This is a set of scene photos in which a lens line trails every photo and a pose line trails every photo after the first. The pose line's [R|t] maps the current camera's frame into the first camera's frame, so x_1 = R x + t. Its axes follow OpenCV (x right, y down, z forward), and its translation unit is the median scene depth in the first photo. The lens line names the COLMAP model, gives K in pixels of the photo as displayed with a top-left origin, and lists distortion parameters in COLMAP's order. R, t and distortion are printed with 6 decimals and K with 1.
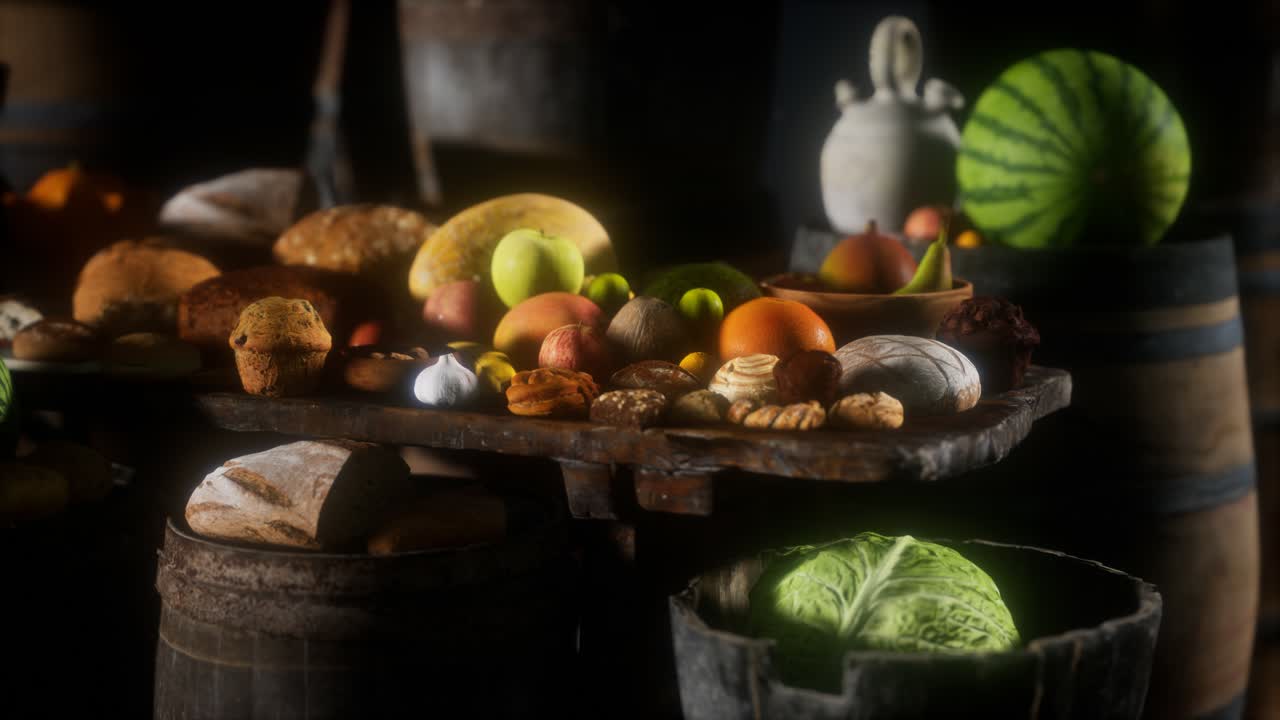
lens RADIAL K [[2463.6, 0, 638.6], [0, 2463.6, 363.5], [0, 0, 1]] dist [-0.015995, 0.000000]
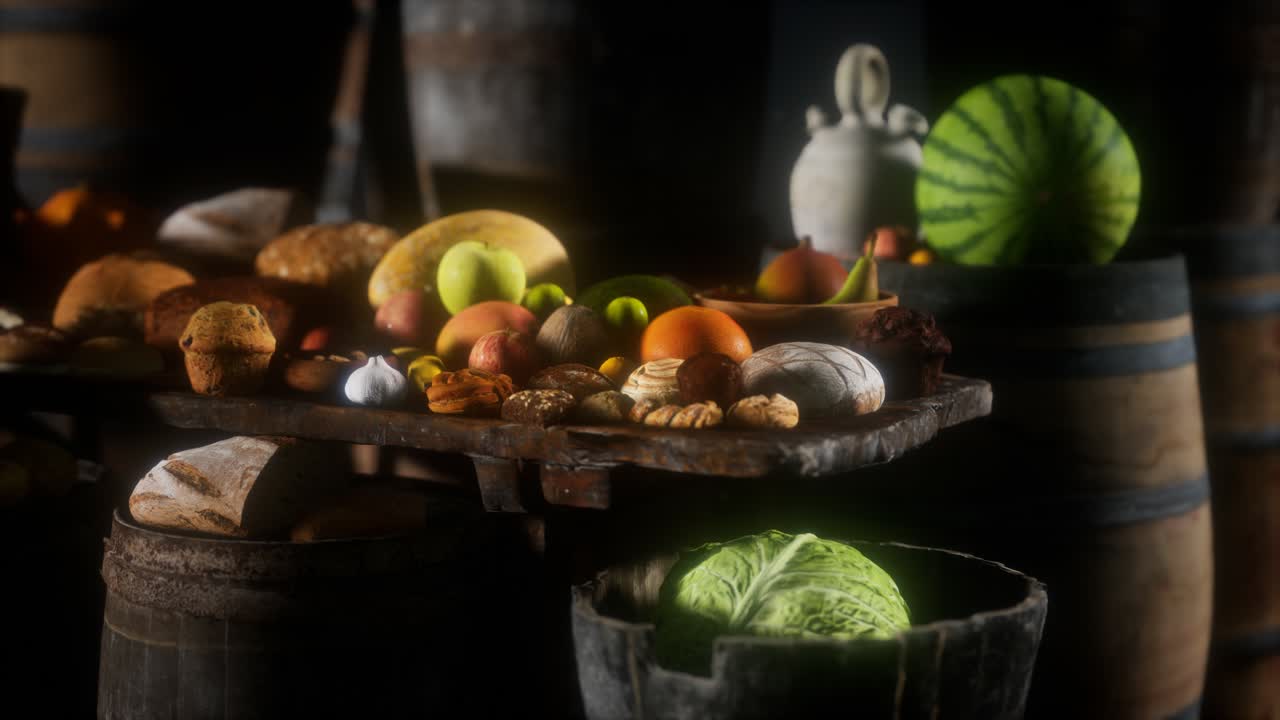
lens RADIAL K [[2463.6, 0, 643.1], [0, 2463.6, 358.4], [0, 0, 1]] dist [-0.015995, 0.000000]
pose [[0.997488, 0.008583, -0.070308, 0.108811], [-0.010262, 0.999670, -0.023557, 0.020555], [0.070083, 0.024219, 0.997247, -0.044177]]
